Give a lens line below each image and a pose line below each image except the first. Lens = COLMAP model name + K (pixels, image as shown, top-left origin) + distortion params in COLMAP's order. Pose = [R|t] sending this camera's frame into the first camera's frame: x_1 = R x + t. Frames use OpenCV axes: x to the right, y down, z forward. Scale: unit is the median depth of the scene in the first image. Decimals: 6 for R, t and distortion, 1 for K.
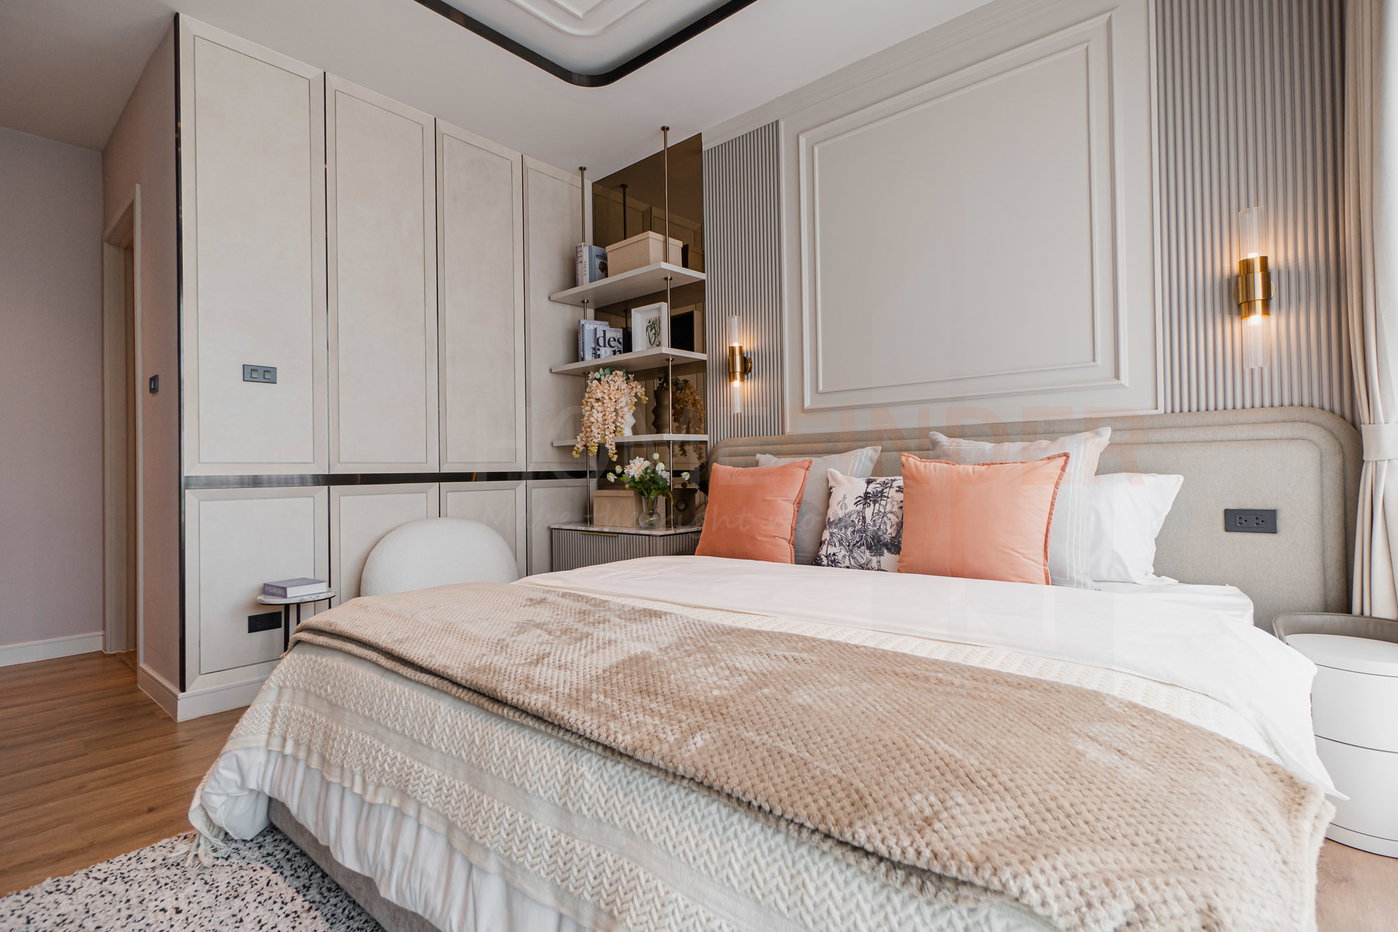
lens RADIAL K [[663.3, 0, 698.6], [0, 663.3, 462.3], [0, 0, 1]] dist [0.007786, -0.000385]
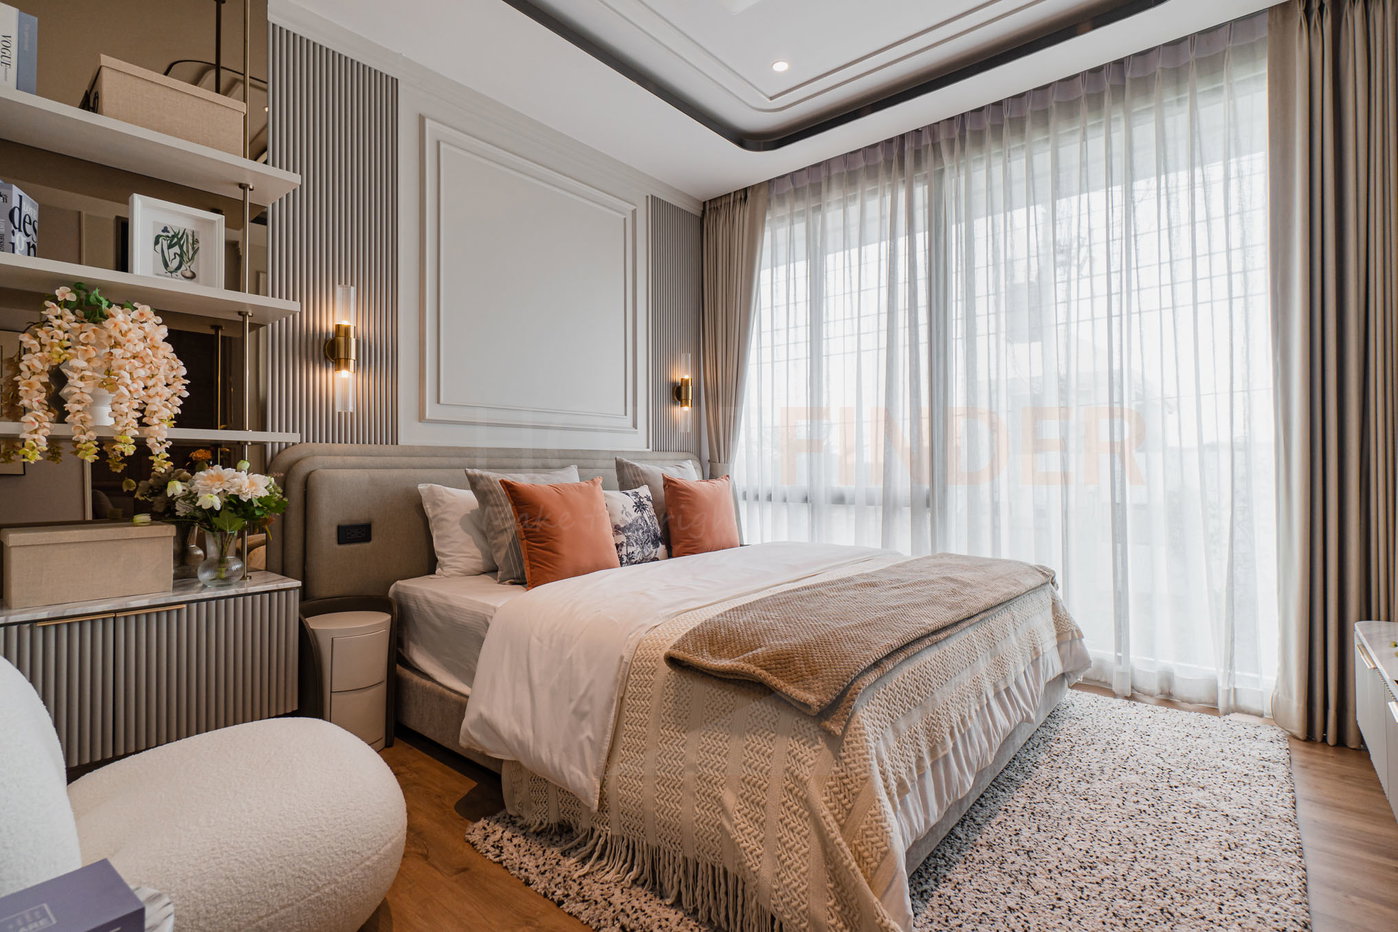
lens RADIAL K [[663.3, 0, 698.6], [0, 663.3, 462.3], [0, 0, 1]] dist [0.007786, -0.000385]
pose [[-0.005778, 0.025818, 0.999650, -0.727154], [-0.011618, 0.999597, -0.025884, -0.001077], [-0.999916, -0.011764, -0.005476, 0.604873]]
